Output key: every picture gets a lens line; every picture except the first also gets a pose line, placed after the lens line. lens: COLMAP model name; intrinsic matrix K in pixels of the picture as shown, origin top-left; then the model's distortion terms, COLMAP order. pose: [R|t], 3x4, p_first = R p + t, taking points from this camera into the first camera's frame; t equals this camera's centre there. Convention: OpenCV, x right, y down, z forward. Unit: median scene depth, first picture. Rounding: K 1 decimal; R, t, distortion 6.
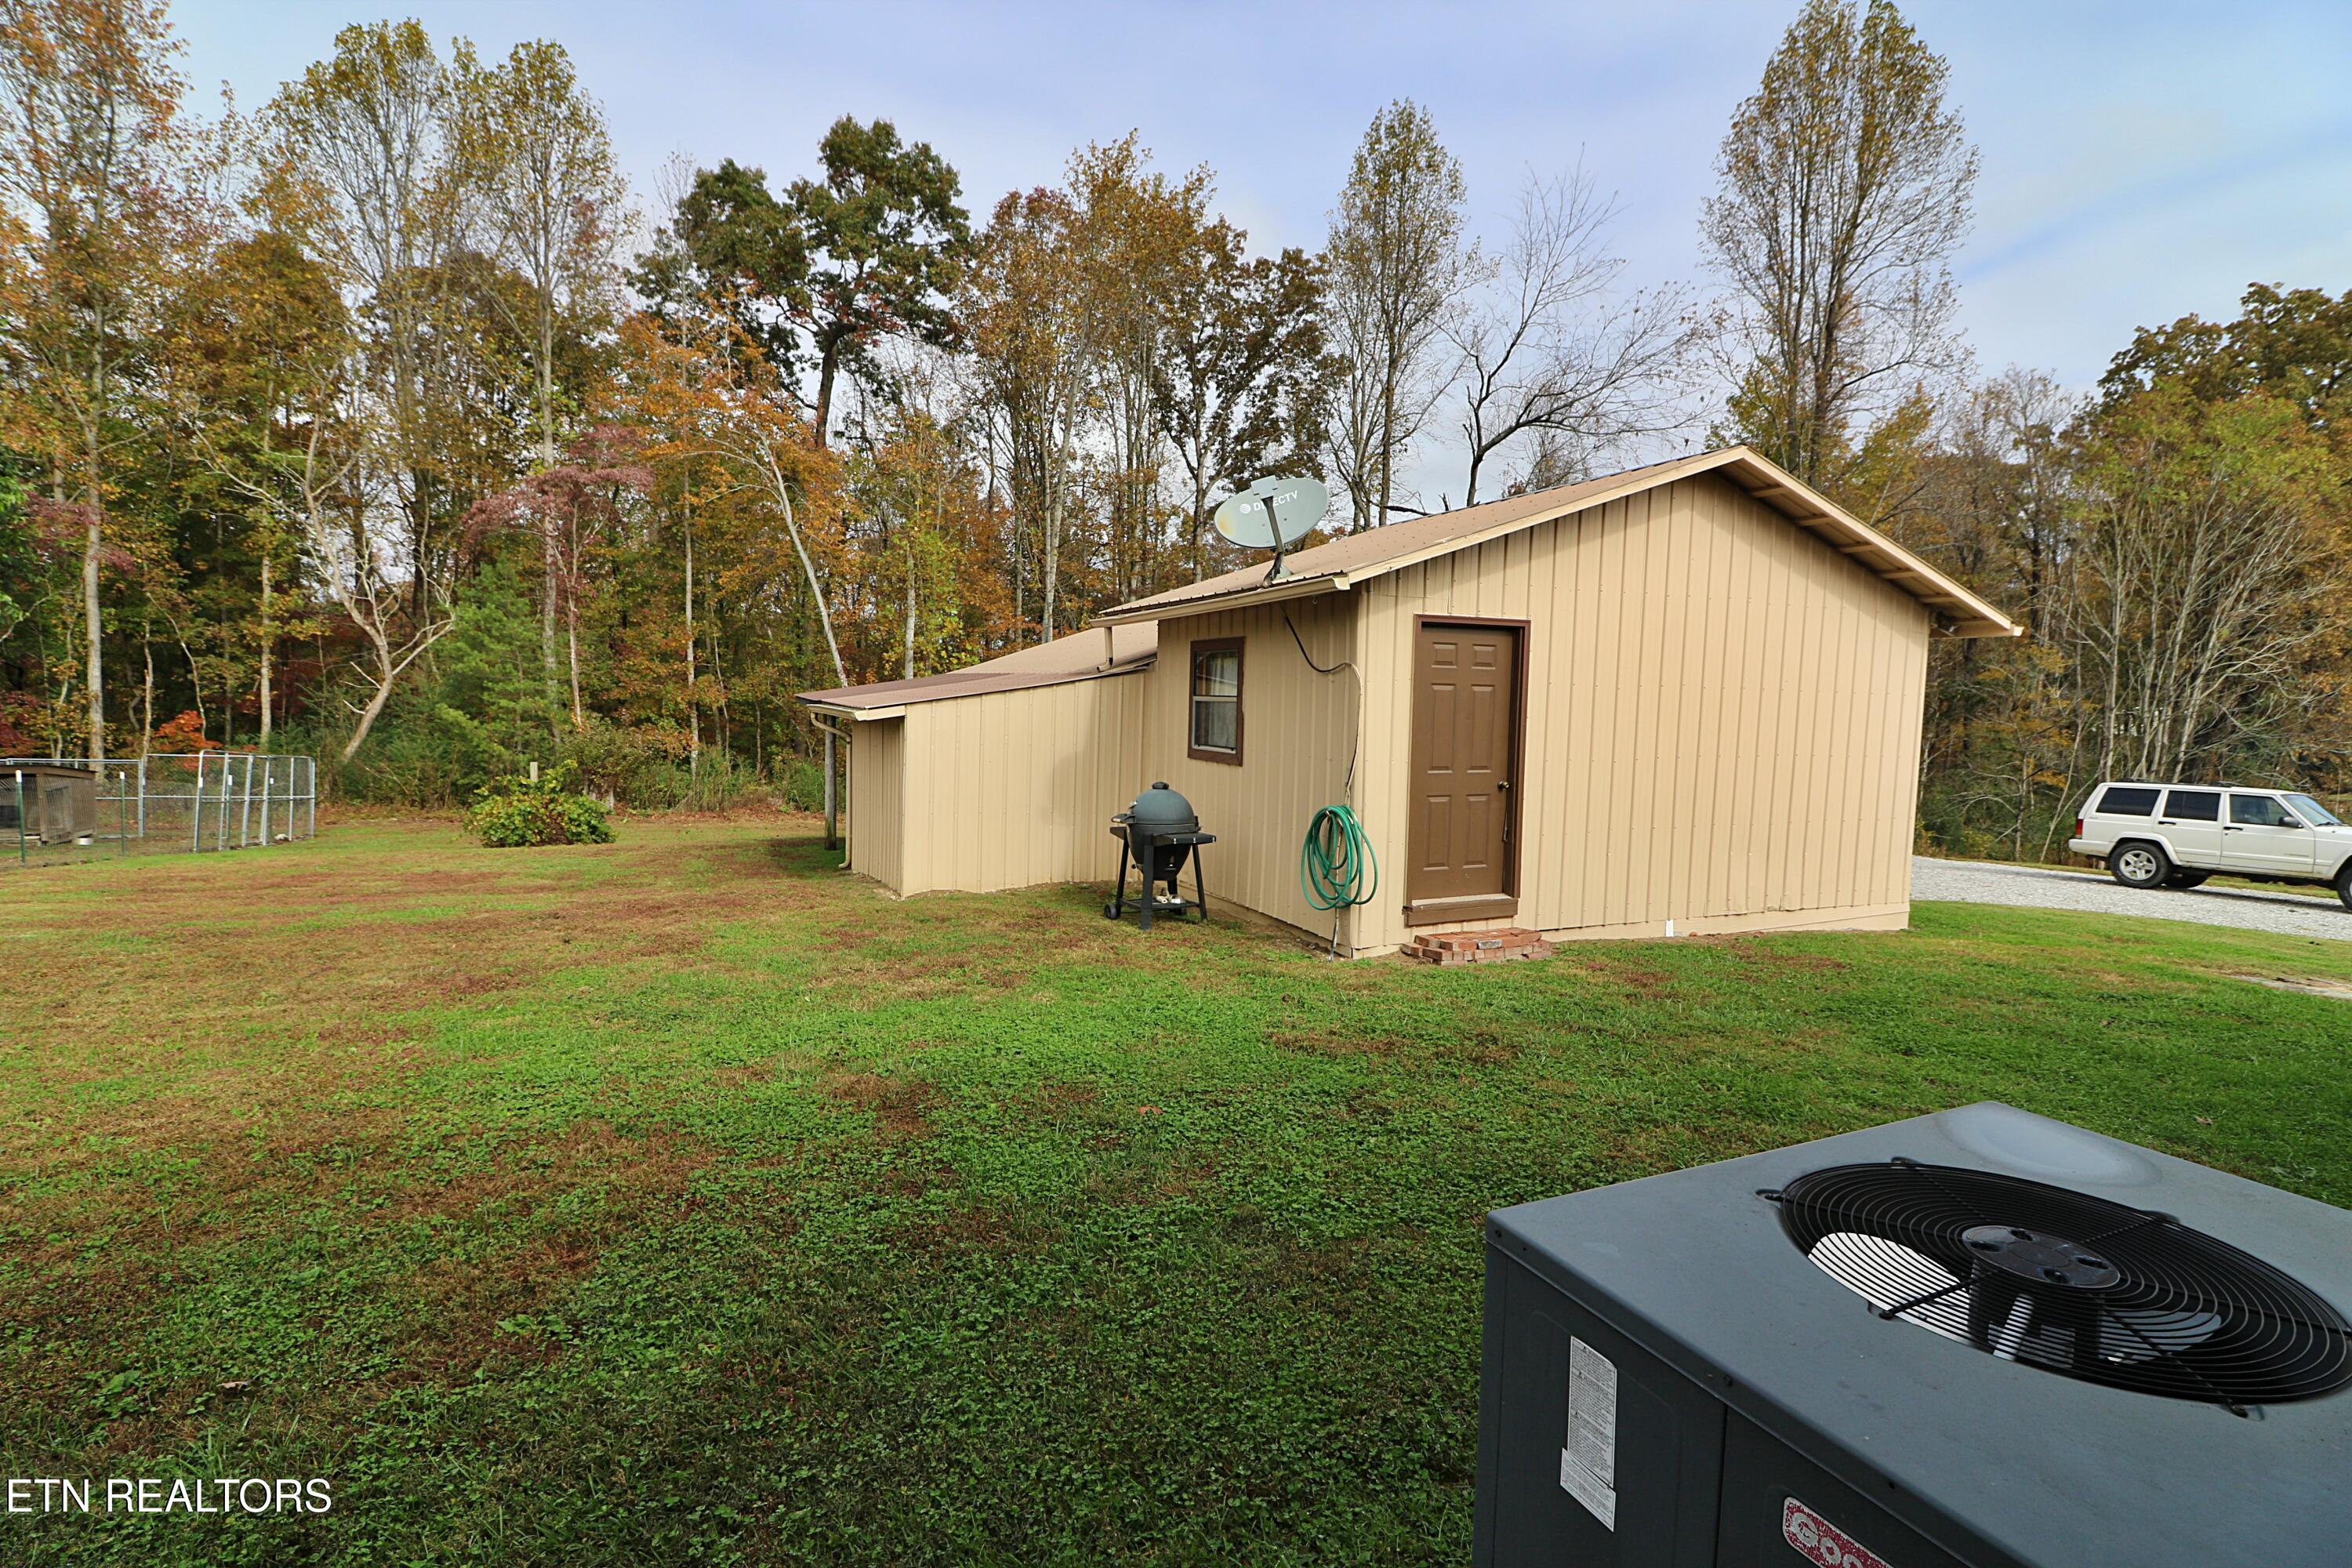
lens RADIAL K [[1089.6, 0, 1189.3], [0, 1089.6, 789.6], [0, 0, 1]] dist [-0.002880, -0.008522]
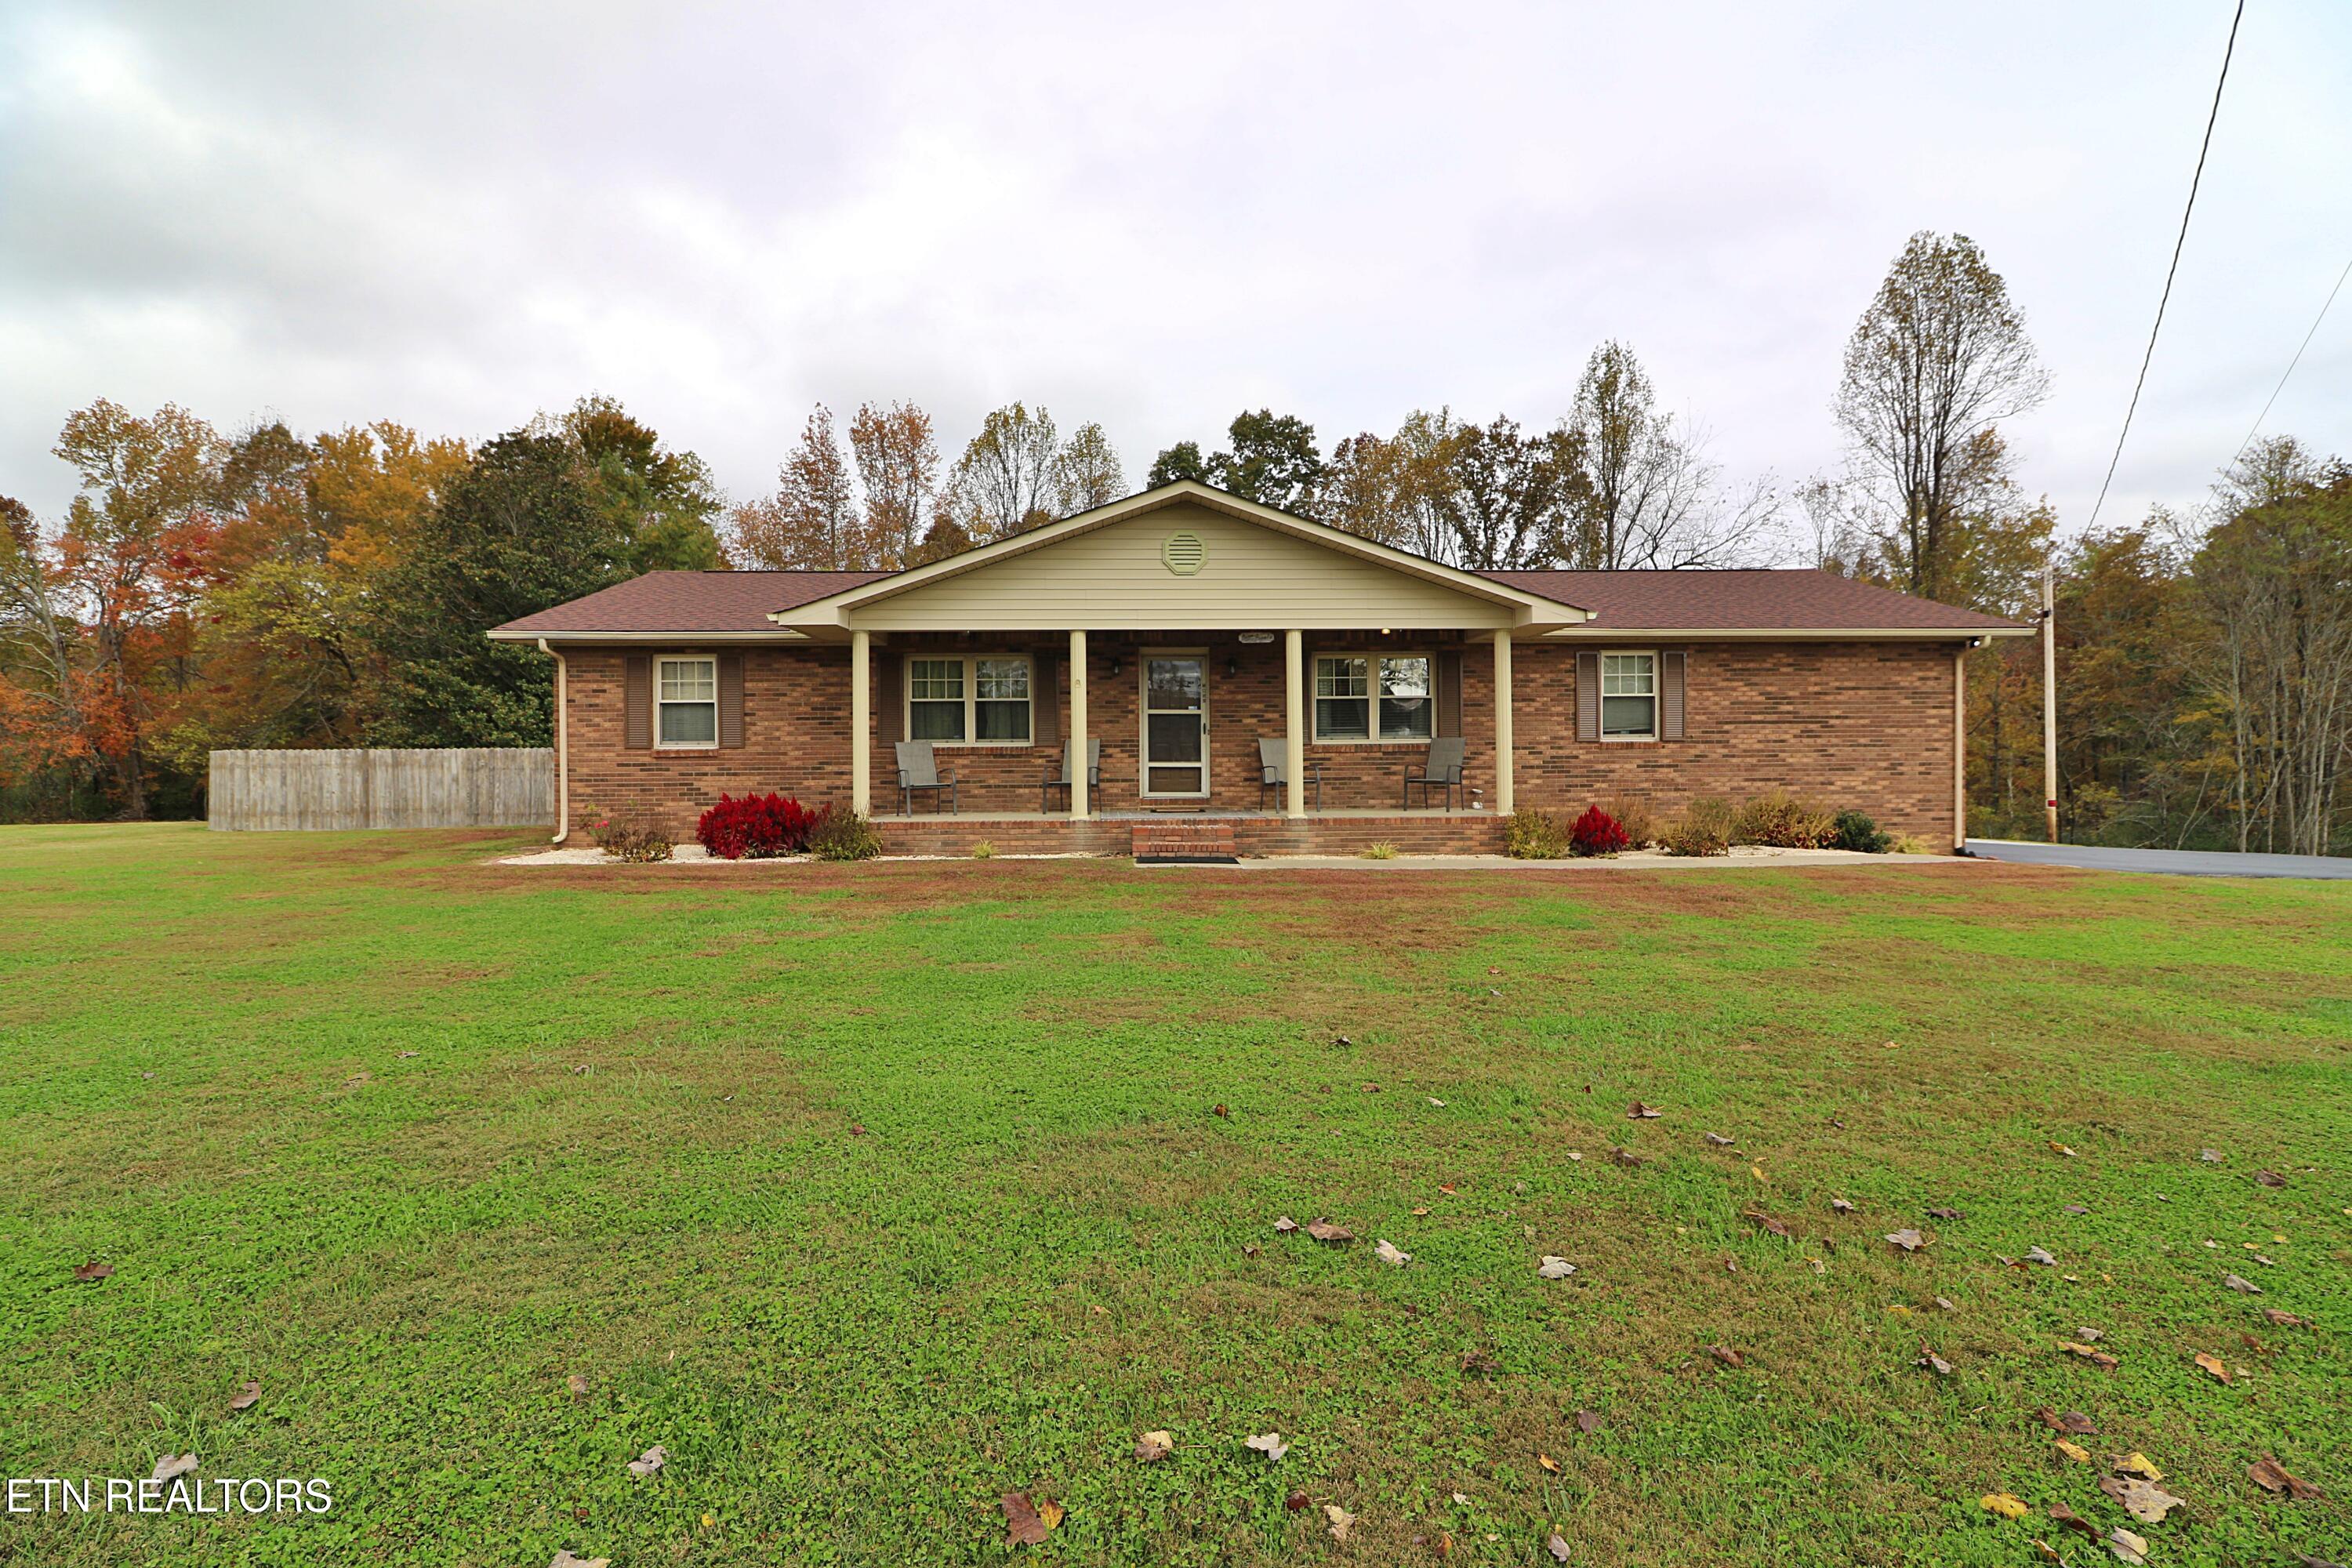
lens RADIAL K [[1089.6, 0, 1169.5], [0, 1089.6, 776.7], [0, 0, 1]] dist [-0.002880, -0.008522]
pose [[0.926792, -0.019784, -0.375052, 0.177541], [-0.008175, 0.997312, -0.072809, 0.052884], [0.375485, 0.070545, 0.924140, -0.501829]]
